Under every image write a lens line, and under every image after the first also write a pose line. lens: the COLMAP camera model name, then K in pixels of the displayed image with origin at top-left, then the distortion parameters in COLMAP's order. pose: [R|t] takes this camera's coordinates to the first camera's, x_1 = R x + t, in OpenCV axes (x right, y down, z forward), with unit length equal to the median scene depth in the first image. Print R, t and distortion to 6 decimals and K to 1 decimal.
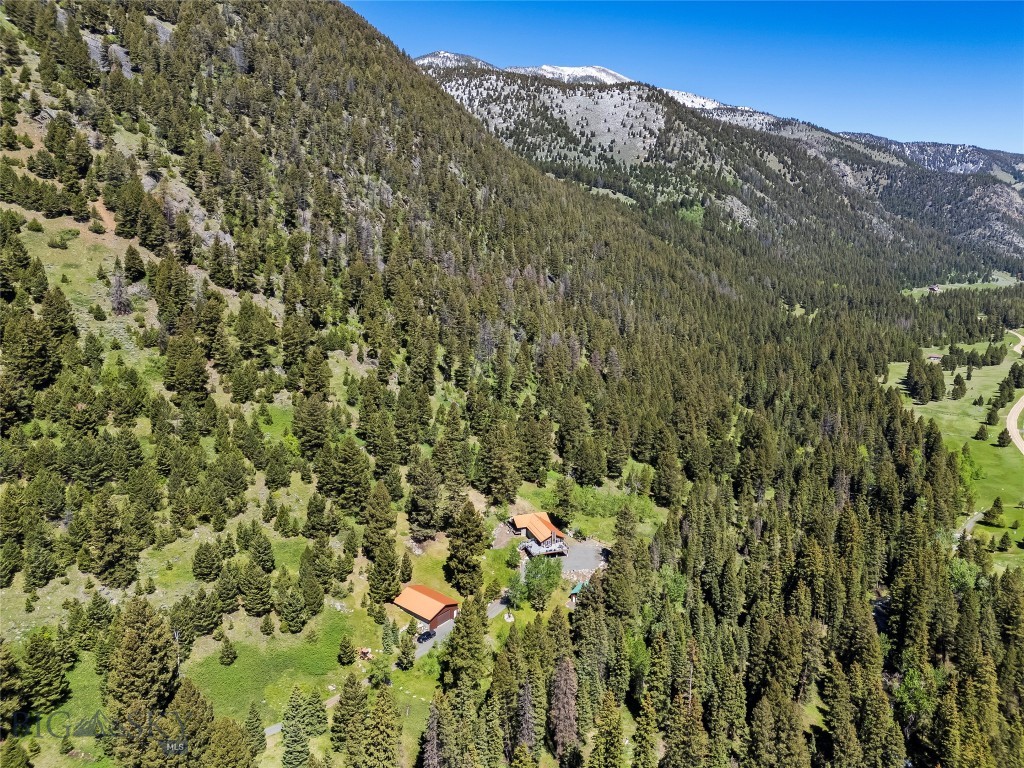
lens RADIAL K [[744.6, 0, 511.2], [0, 744.6, 385.6], [0, 0, 1]] dist [0.052822, -0.048474]
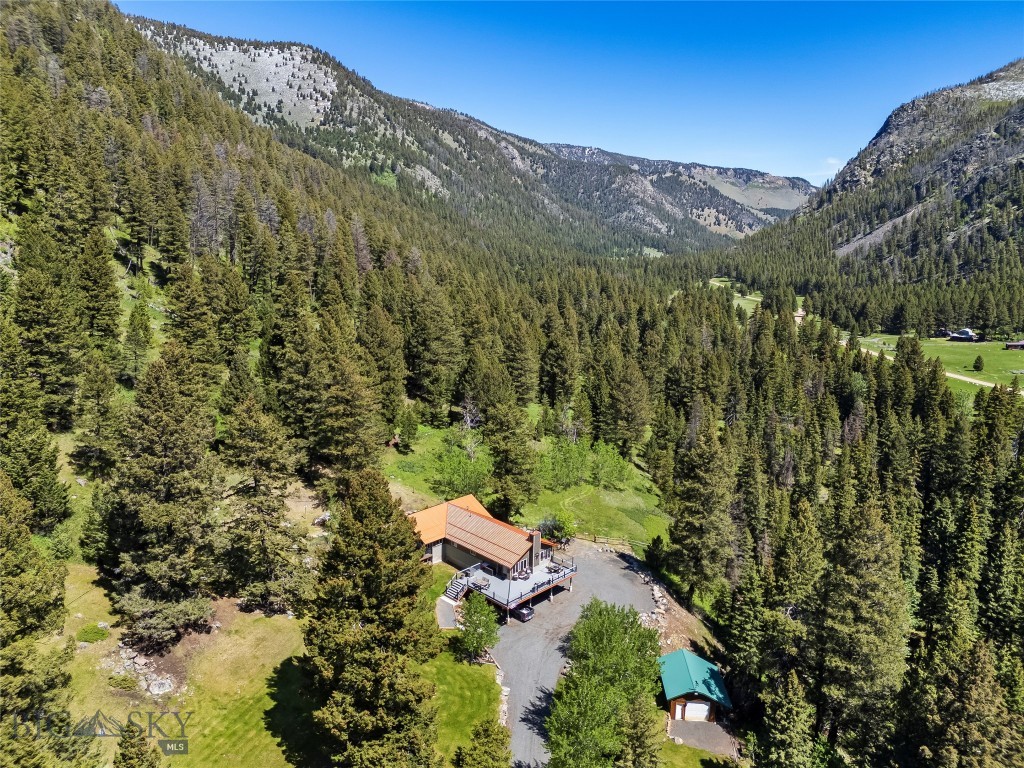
lens RADIAL K [[744.6, 0, 511.2], [0, 744.6, 385.6], [0, 0, 1]] dist [0.052822, -0.048474]
pose [[0.904800, -0.095602, 0.414967, -0.016563], [0.098171, 0.995054, 0.015190, 0.017286], [-0.414367, 0.026994, 0.909710, 0.100630]]
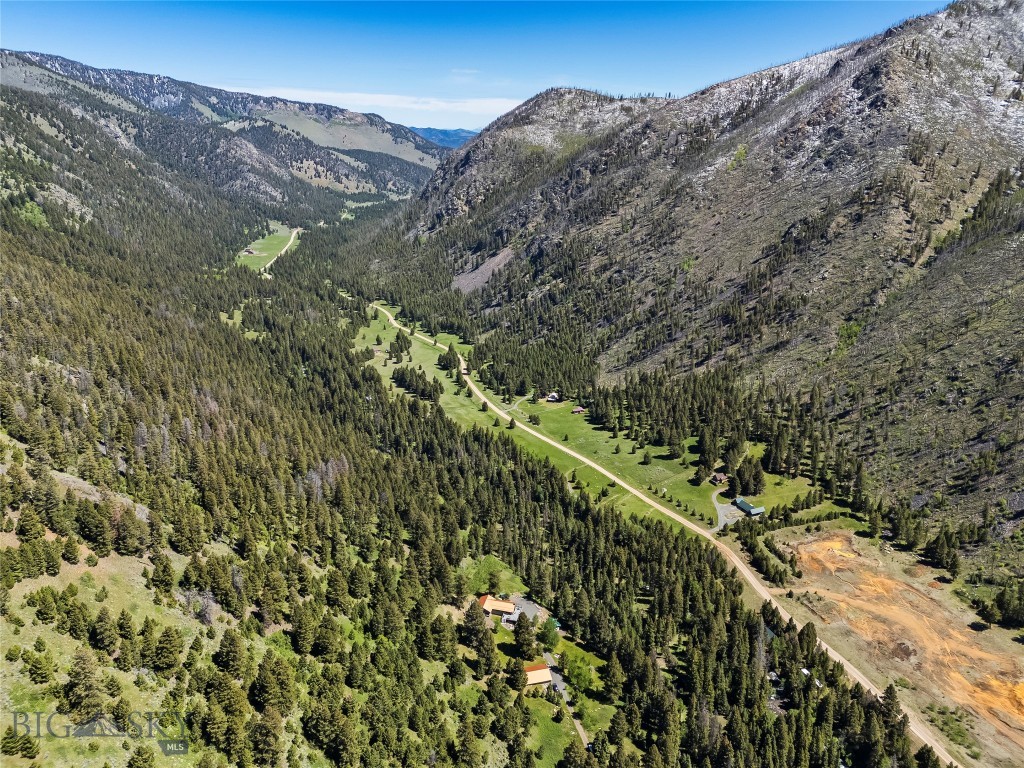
lens RADIAL K [[744.6, 0, 511.2], [0, 744.6, 385.6], [0, 0, 1]] dist [0.052822, -0.048474]
pose [[0.554463, -0.280663, 0.783453, -0.180348], [0.181602, 0.959532, 0.215218, -0.102781], [-0.812152, 0.022946, 0.582994, -0.002899]]
